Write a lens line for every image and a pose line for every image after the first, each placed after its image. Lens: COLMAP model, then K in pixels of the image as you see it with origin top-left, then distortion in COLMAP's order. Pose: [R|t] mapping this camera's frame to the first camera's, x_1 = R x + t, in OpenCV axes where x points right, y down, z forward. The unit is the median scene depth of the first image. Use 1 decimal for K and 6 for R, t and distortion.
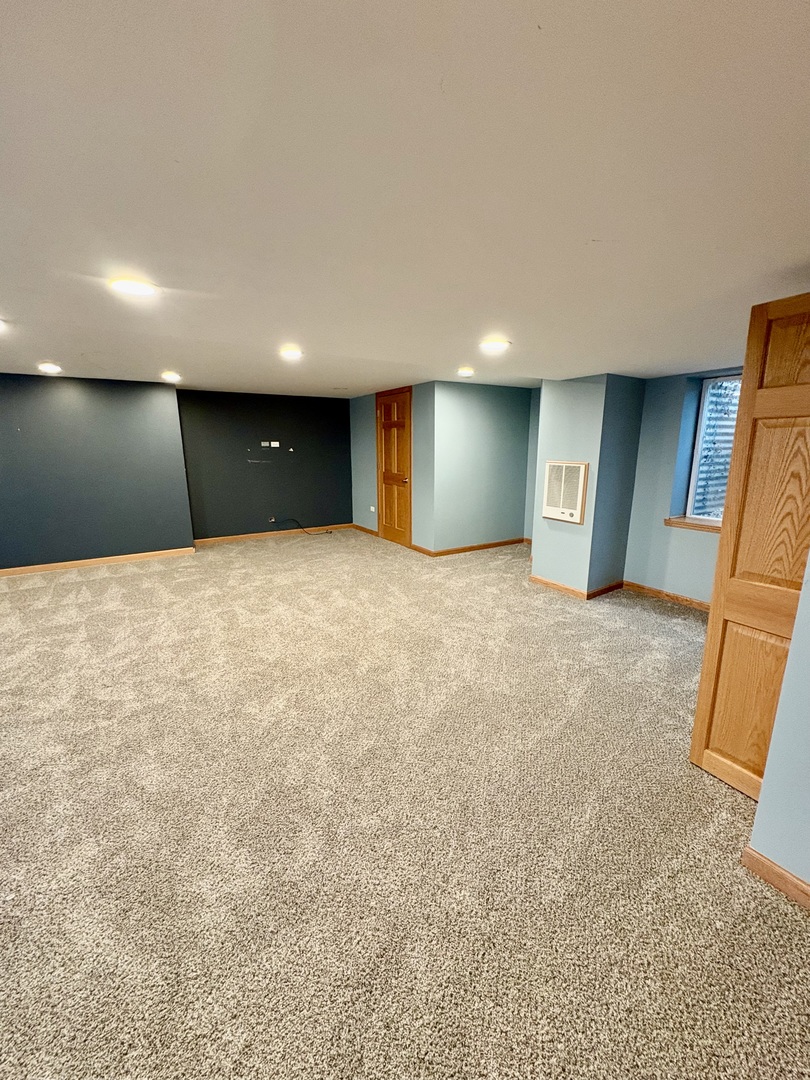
lens RADIAL K [[431.5, 0, 407.1], [0, 431.5, 539.9], [0, 0, 1]] dist [0.001958, 0.000425]
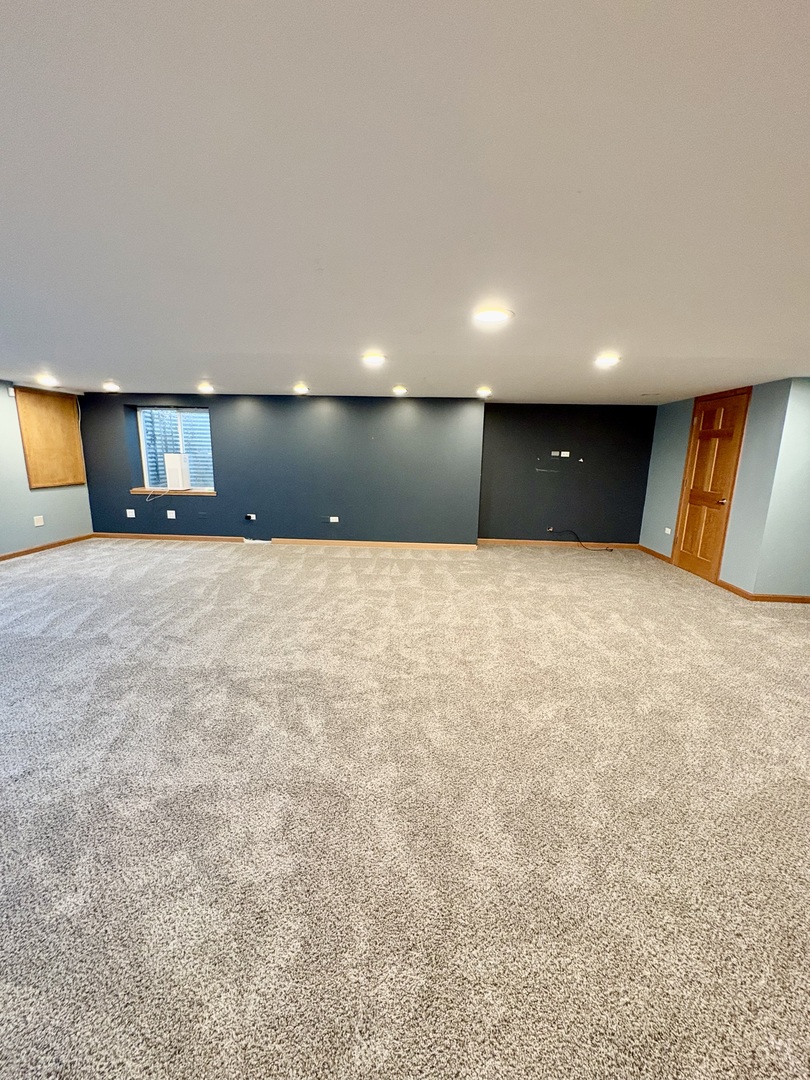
lens RADIAL K [[431.5, 0, 407.1], [0, 431.5, 539.9], [0, 0, 1]] dist [0.001958, 0.000425]
pose [[0.816549, 0.136999, -0.560784, -0.037488], [-0.149475, 0.988478, 0.023836, 0.007709], [0.557589, 0.064360, 0.827619, -0.021243]]
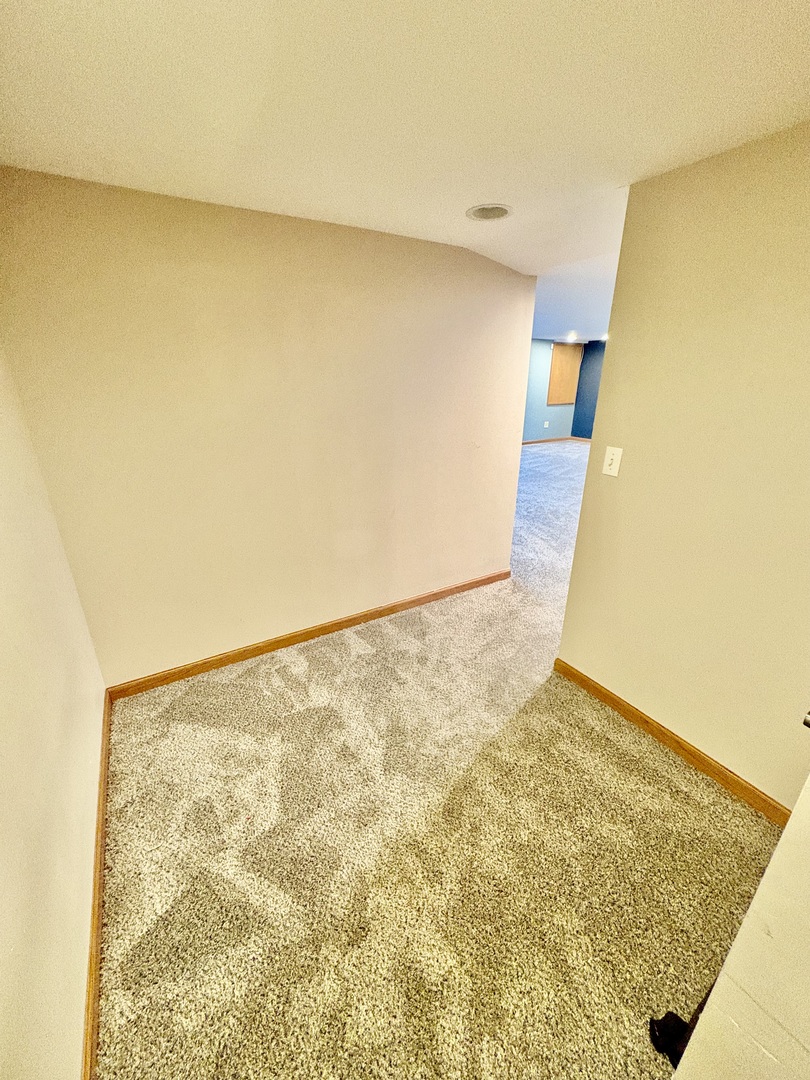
lens RADIAL K [[431.5, 0, 407.1], [0, 431.5, 539.9], [0, 0, 1]] dist [0.001958, 0.000425]
pose [[-0.007795, 0.359180, -0.933236, 2.671185], [-0.220988, 0.909570, 0.351918, 0.242508], [0.975245, 0.208977, 0.072285, -1.198142]]
